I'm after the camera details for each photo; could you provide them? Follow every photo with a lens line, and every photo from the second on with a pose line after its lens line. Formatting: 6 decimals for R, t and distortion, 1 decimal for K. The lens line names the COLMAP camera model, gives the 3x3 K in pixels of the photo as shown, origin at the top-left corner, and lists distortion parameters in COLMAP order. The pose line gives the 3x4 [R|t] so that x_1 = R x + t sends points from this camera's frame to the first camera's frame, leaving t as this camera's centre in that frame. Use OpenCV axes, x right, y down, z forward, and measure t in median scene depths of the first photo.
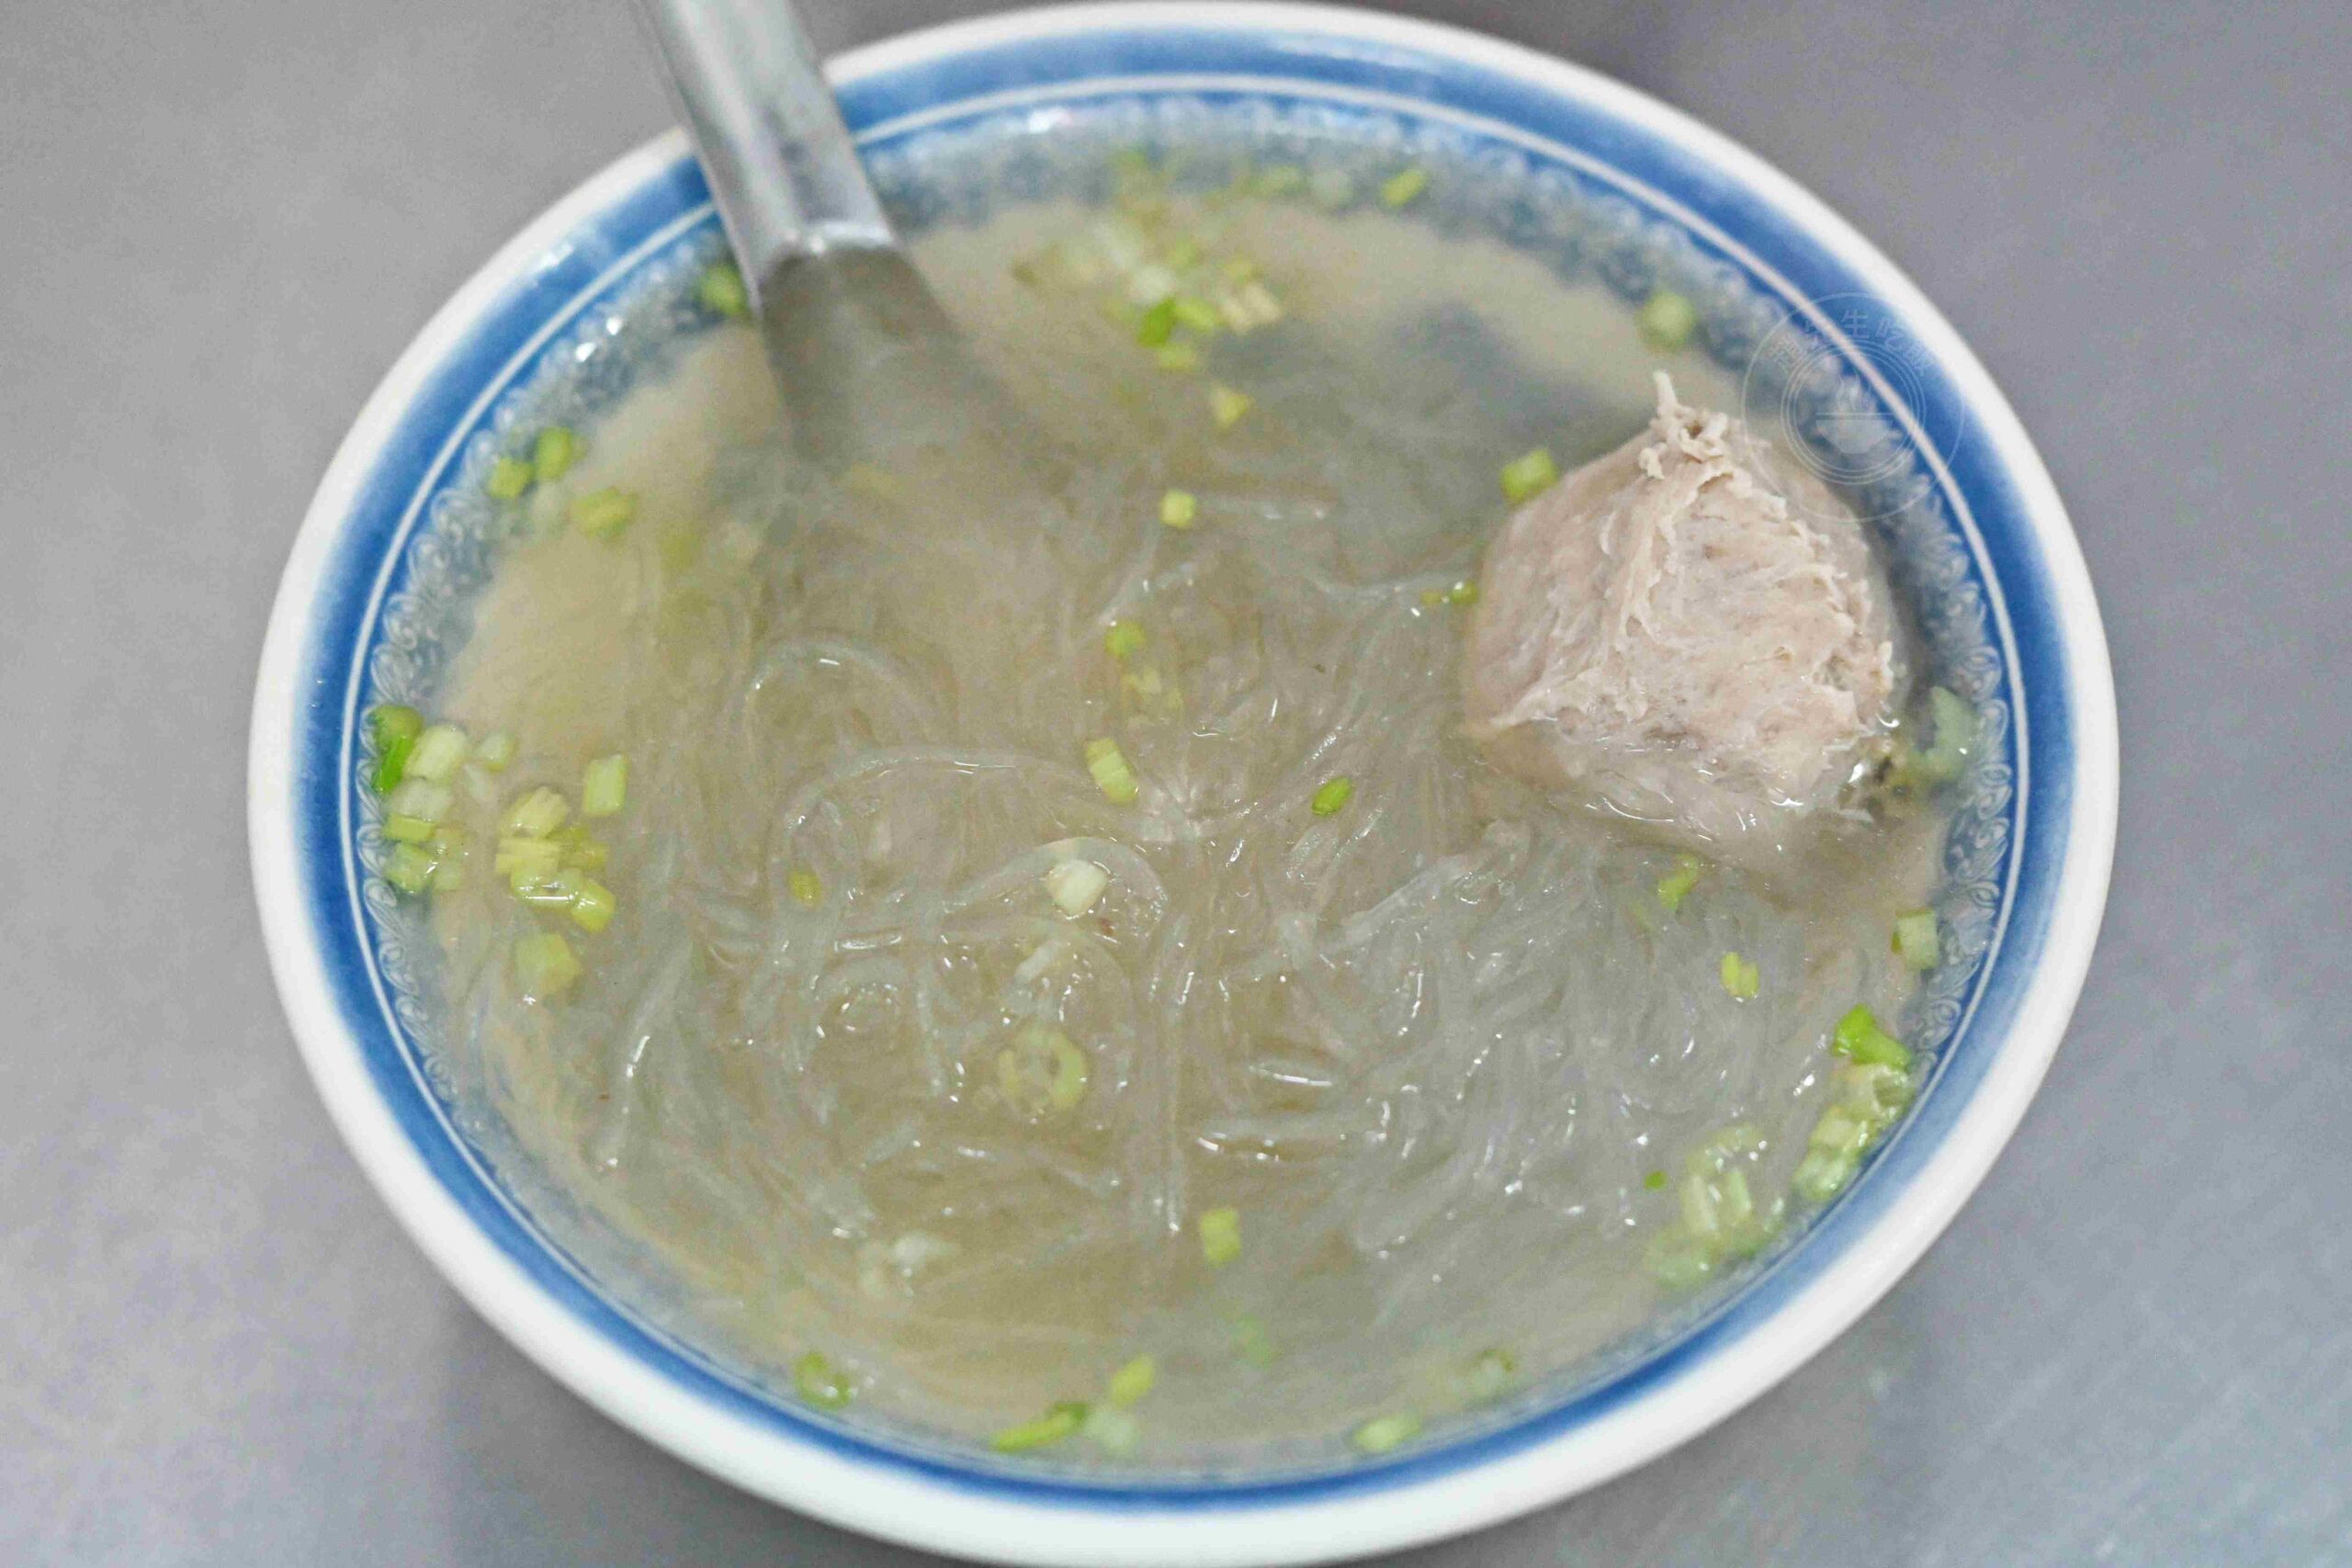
lens RADIAL K [[5182.3, 0, 1191.4], [0, 5182.3, 792.2], [0, 0, 1]] dist [0.060249, 0.000000]
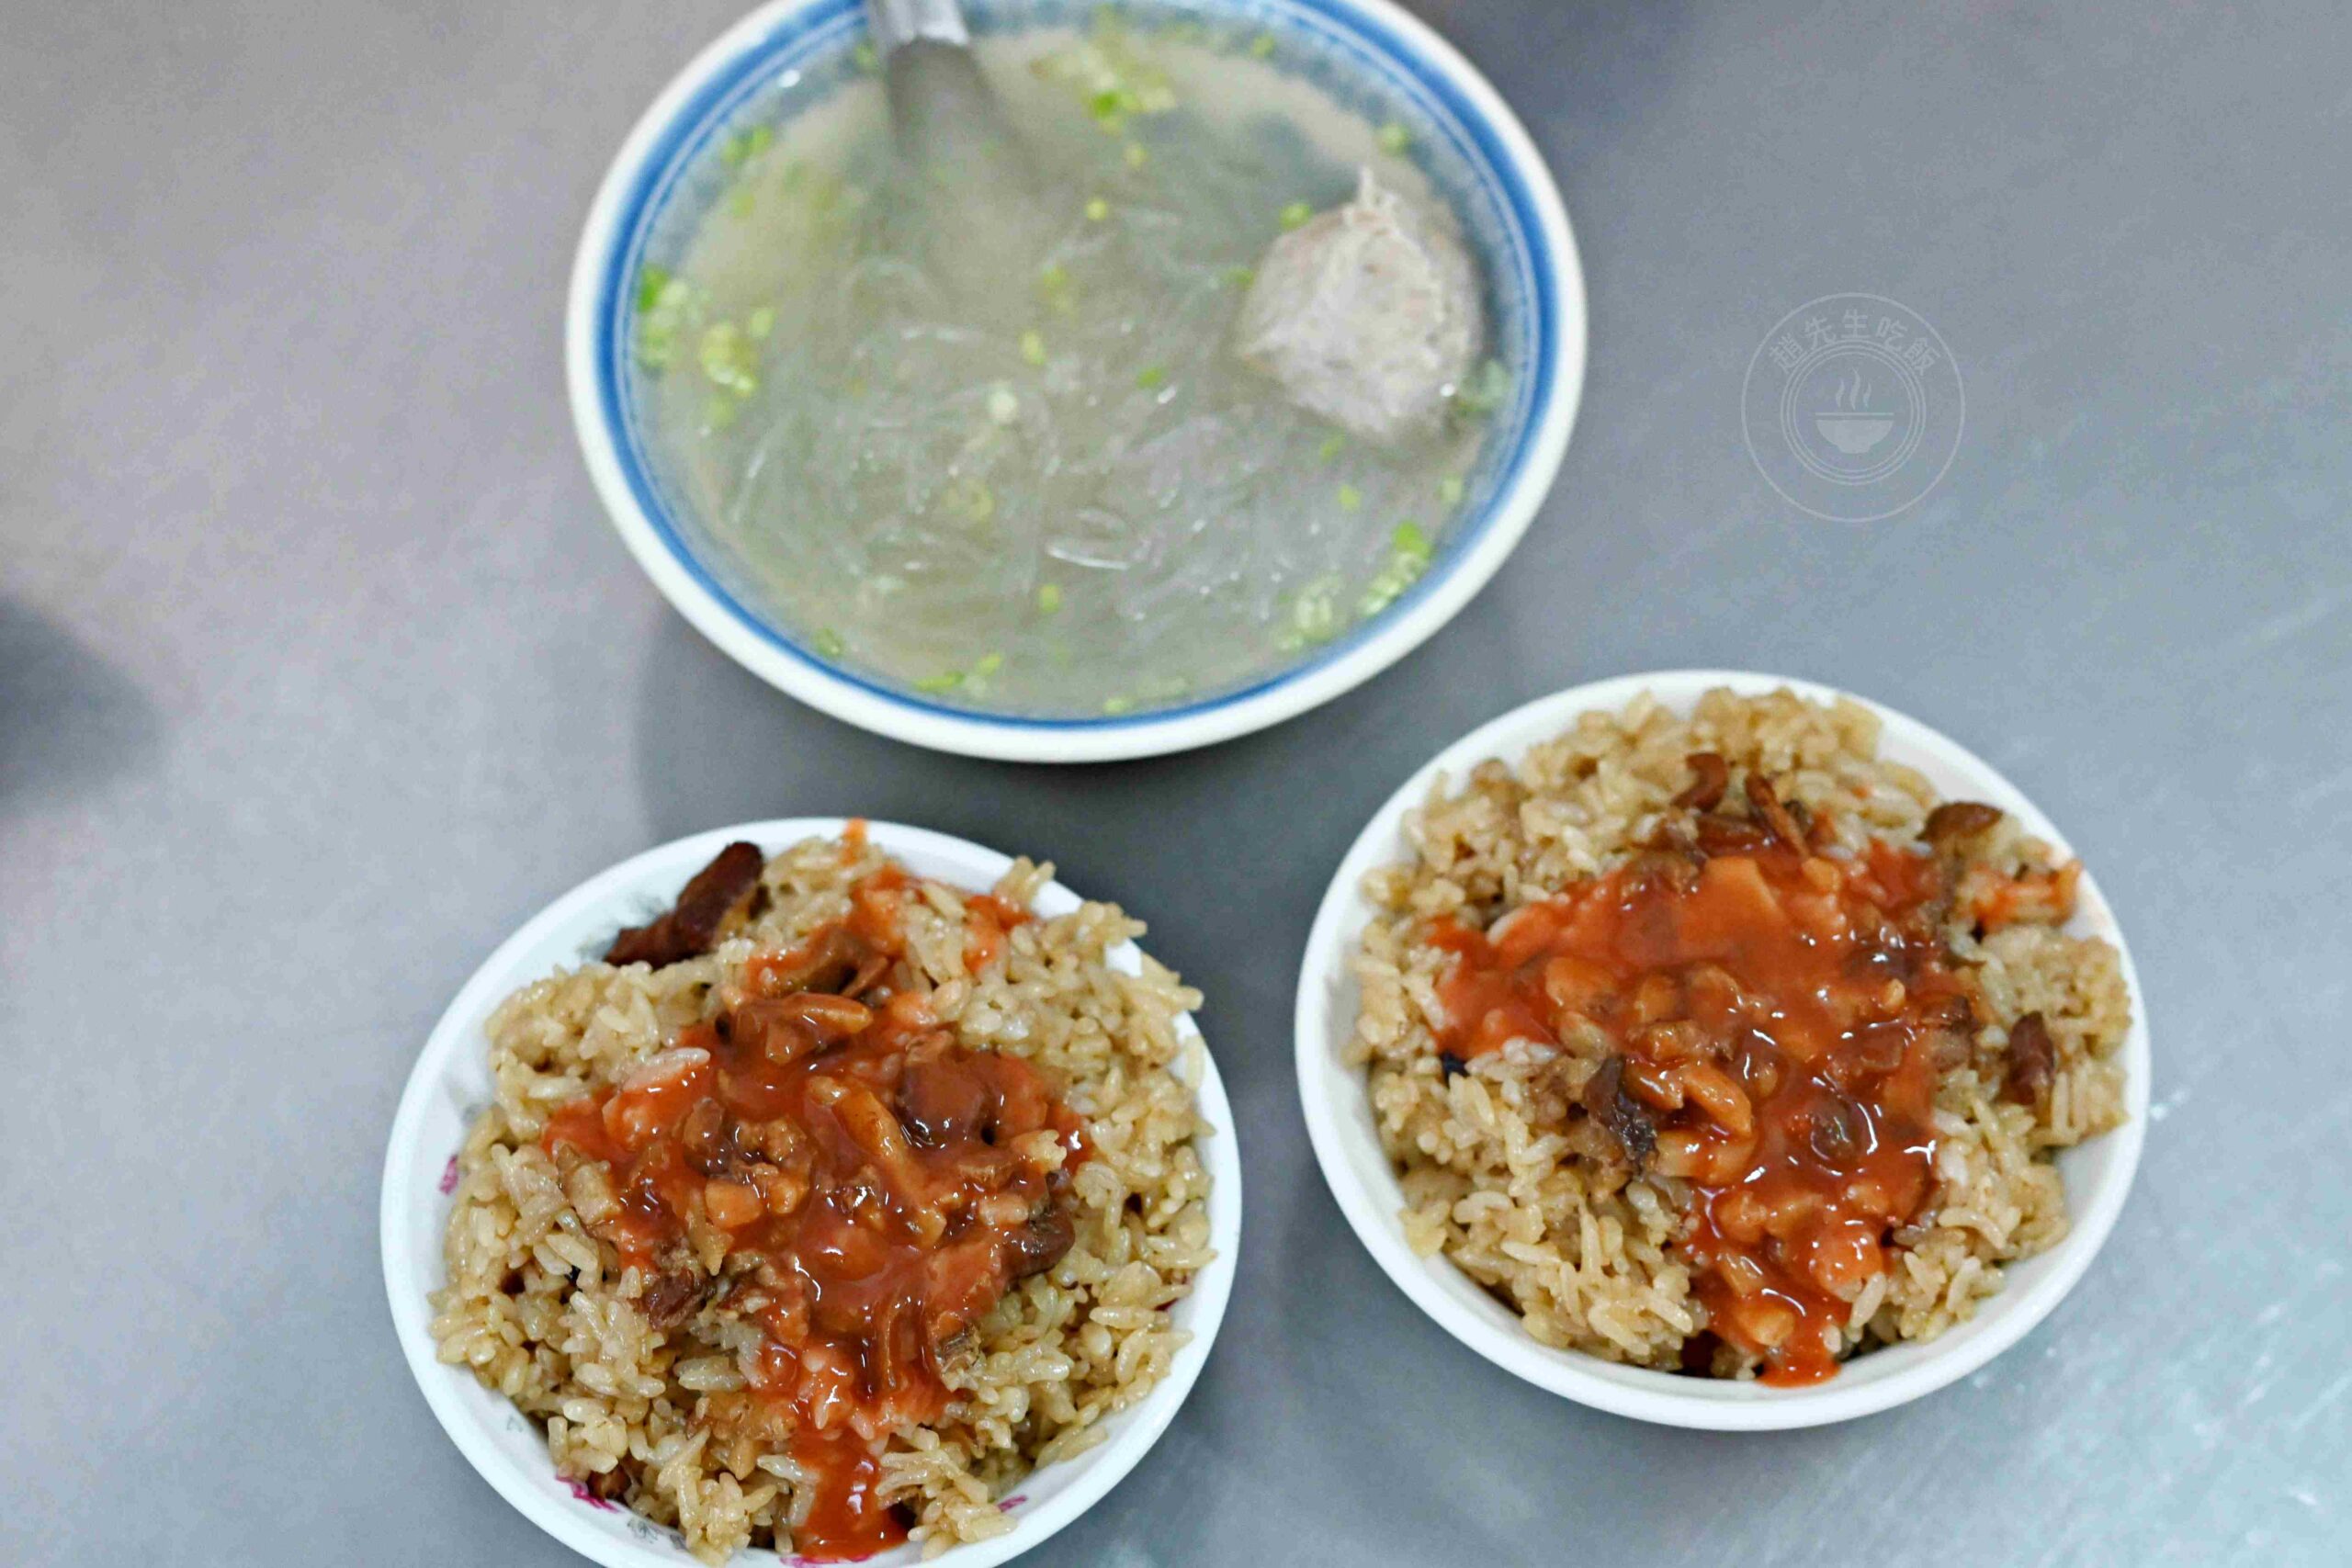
lens RADIAL K [[5182.3, 0, 1159.8], [0, 5182.3, 776.6], [0, 0, 1]] dist [0.060249, 0.000000]
pose [[0.990033, 0.127198, -0.060454, 0.159175], [-0.123630, 0.990543, 0.059498, 0.031425], [0.067450, -0.051431, 0.996396, -0.834291]]
